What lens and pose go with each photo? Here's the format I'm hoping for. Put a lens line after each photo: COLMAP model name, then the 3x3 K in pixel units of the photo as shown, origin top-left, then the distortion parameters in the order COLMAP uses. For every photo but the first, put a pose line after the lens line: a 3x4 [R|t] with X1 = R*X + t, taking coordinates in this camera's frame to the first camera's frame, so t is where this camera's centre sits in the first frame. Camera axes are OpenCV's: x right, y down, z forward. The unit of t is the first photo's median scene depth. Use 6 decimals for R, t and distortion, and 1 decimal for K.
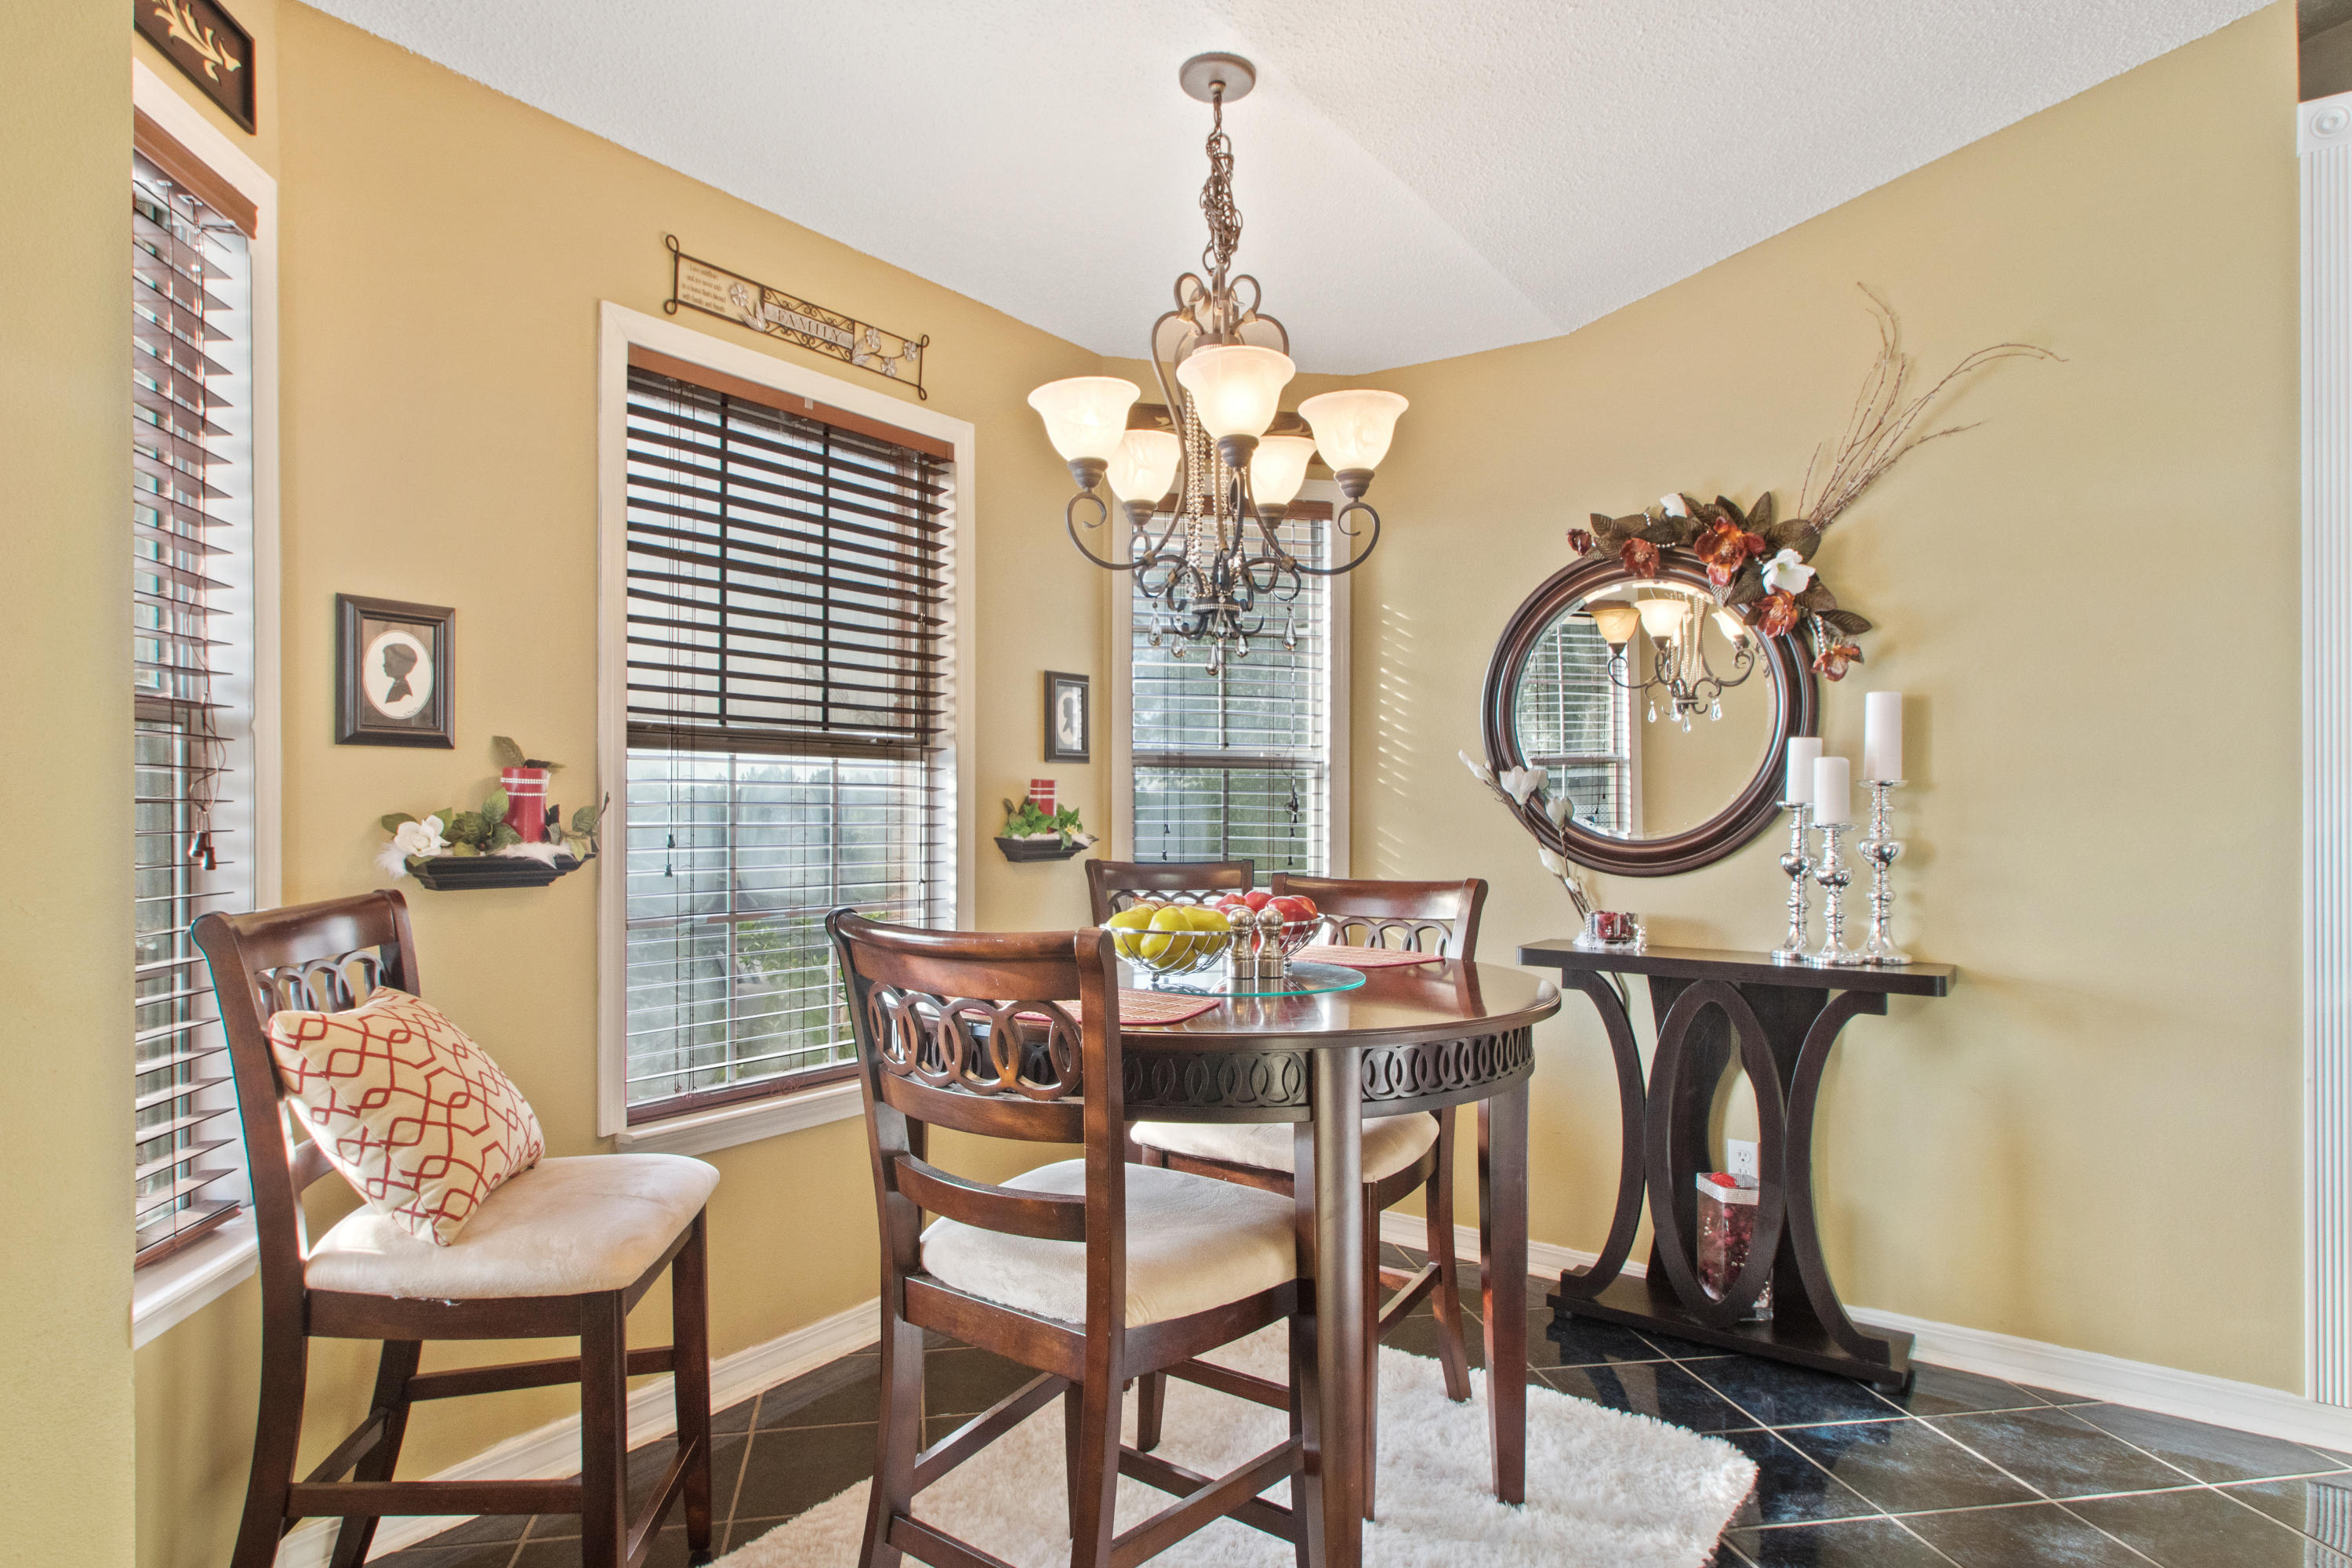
lens RADIAL K [[1361.6, 0, 1176.0], [0, 1361.6, 784.0], [0, 0, 1]] dist [-0.001735, -0.000644]
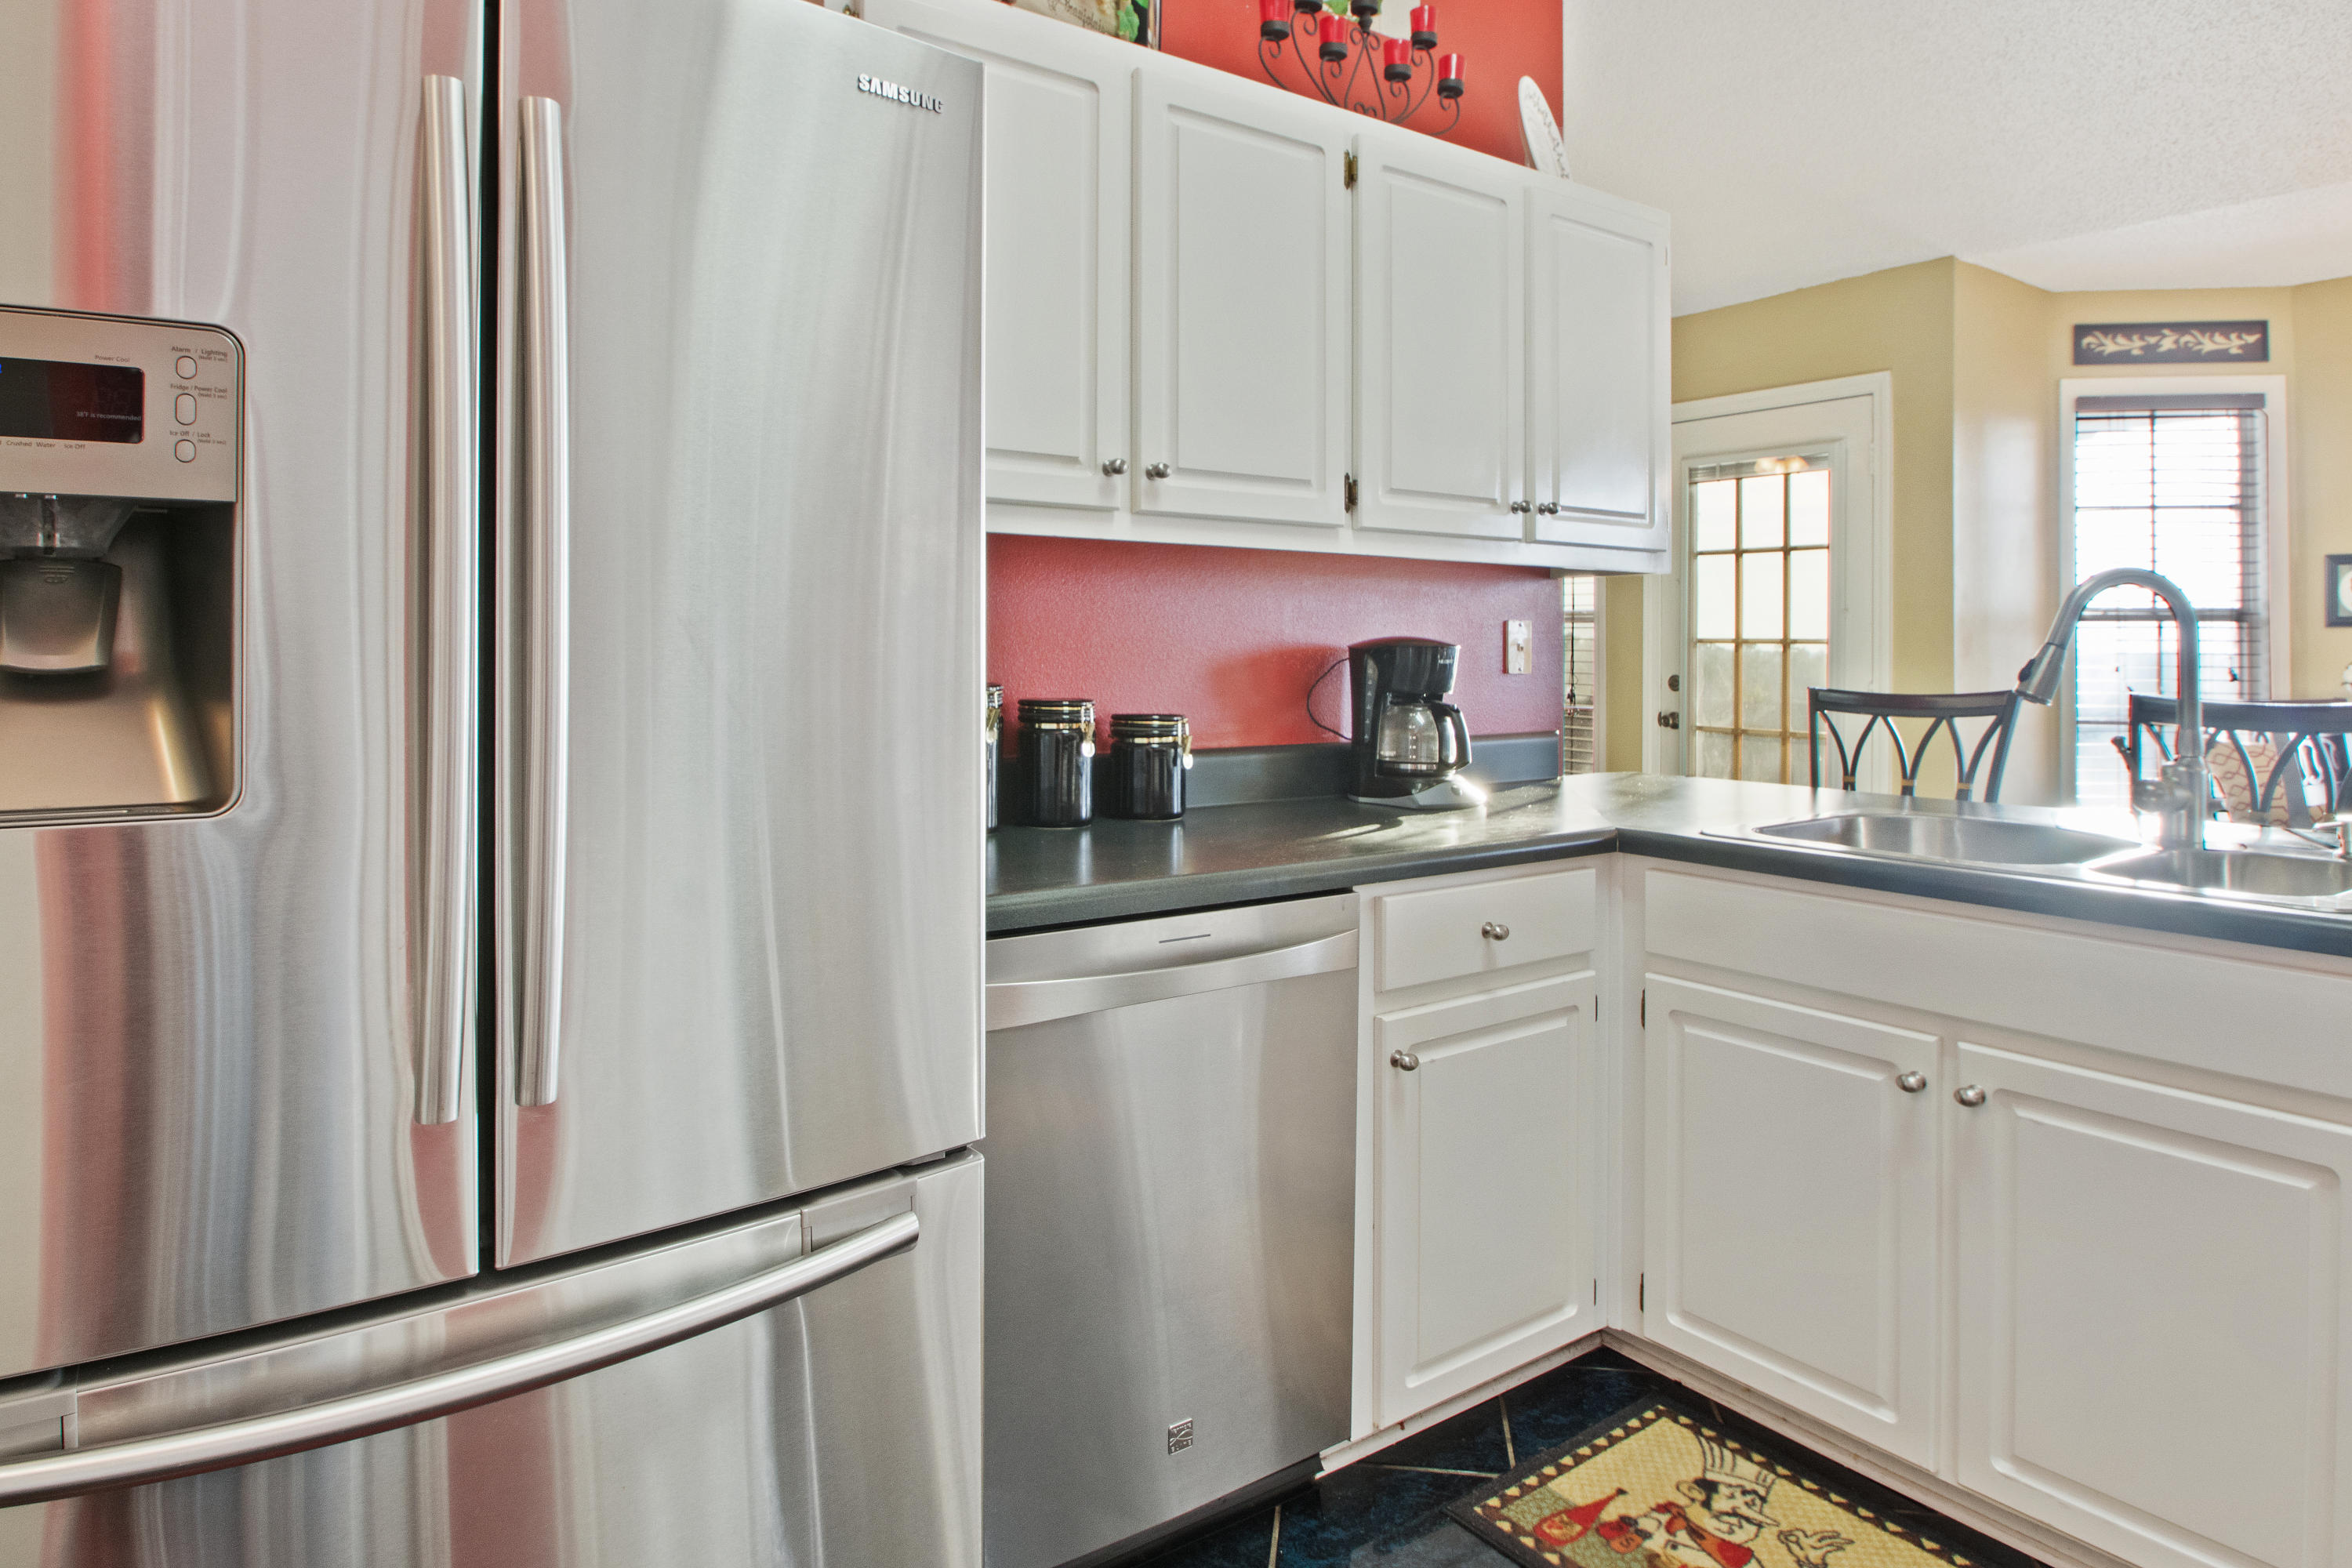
lens RADIAL K [[1403.4, 0, 1176.5], [0, 1403.4, 633.5], [0, 0, 1]] dist [0.002165, -0.002272]
pose [[-0.321319, -0.012889, -0.946883, 1.323303], [0.009318, 0.999816, -0.016772, -0.000724], [0.946925, -0.014212, -0.321140, 0.011680]]
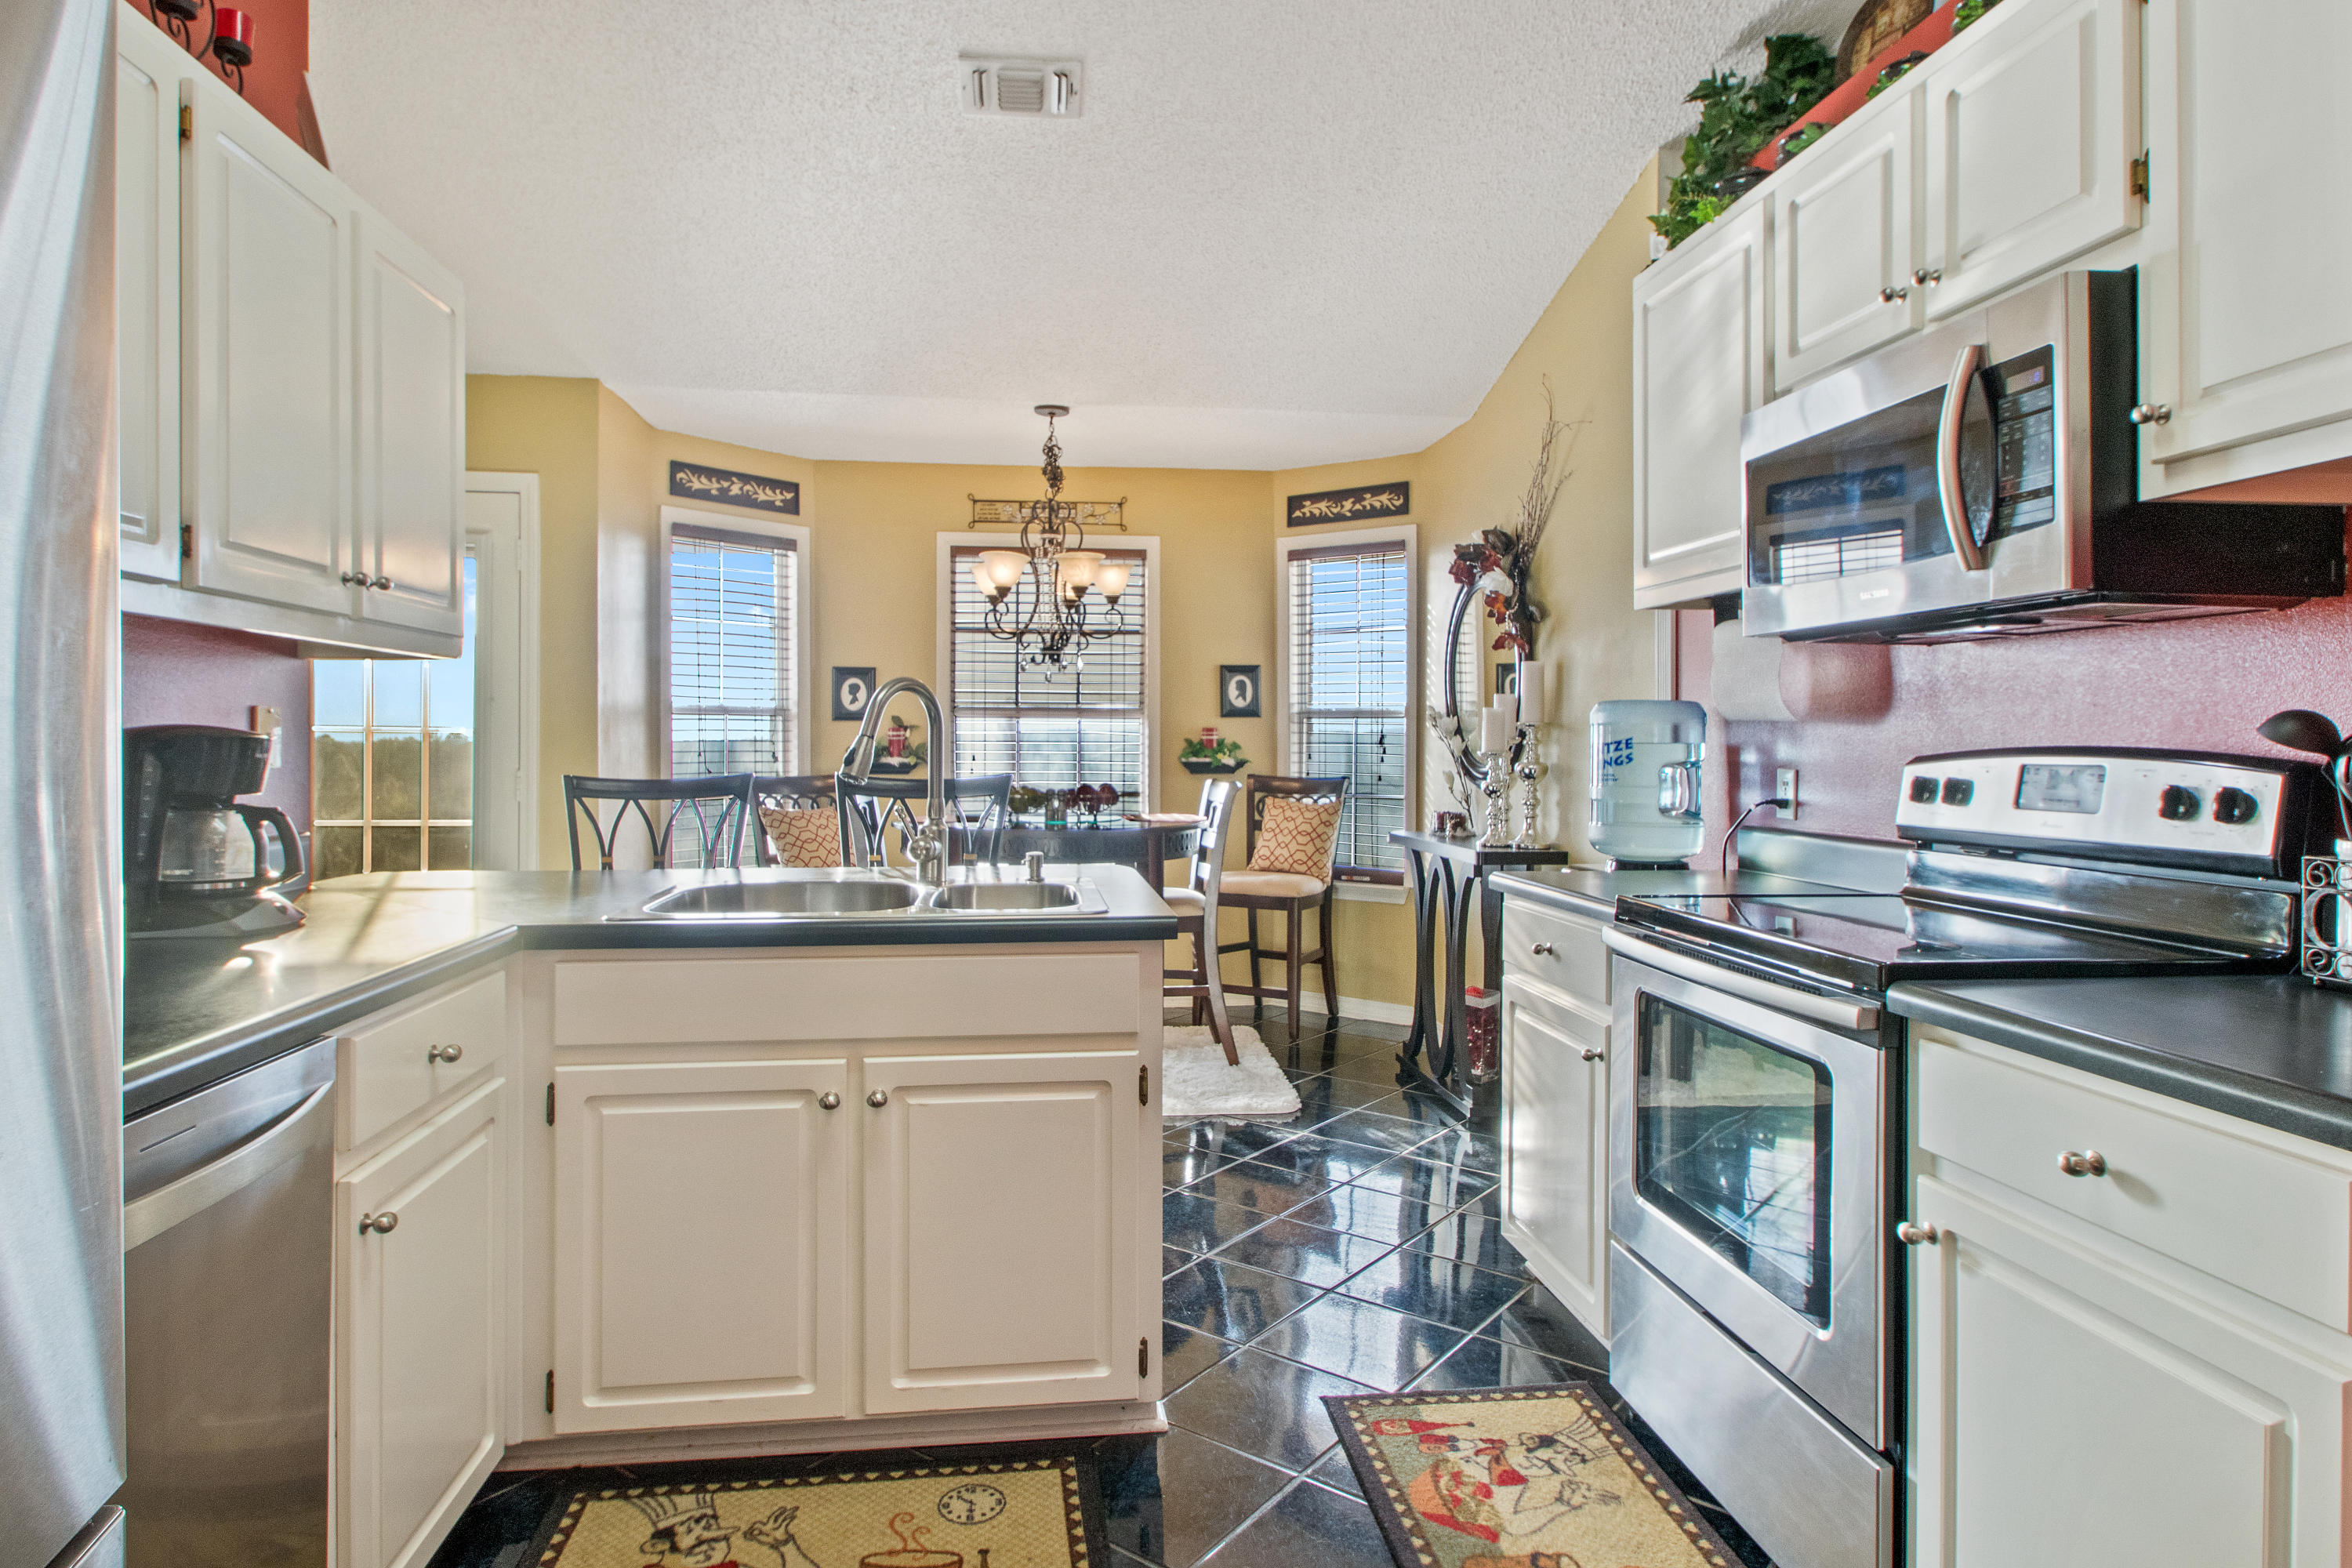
lens RADIAL K [[1360.1, 0, 1174.0], [0, 1360.1, 745.4], [0, 0, 1]] dist [-0.004926, 0.043504]
pose [[0.669680, 0.001477, -0.742648, 1.283663], [0.012903, 0.999824, 0.013624, -0.005461], [0.742537, -0.018706, 0.669543, -0.236264]]
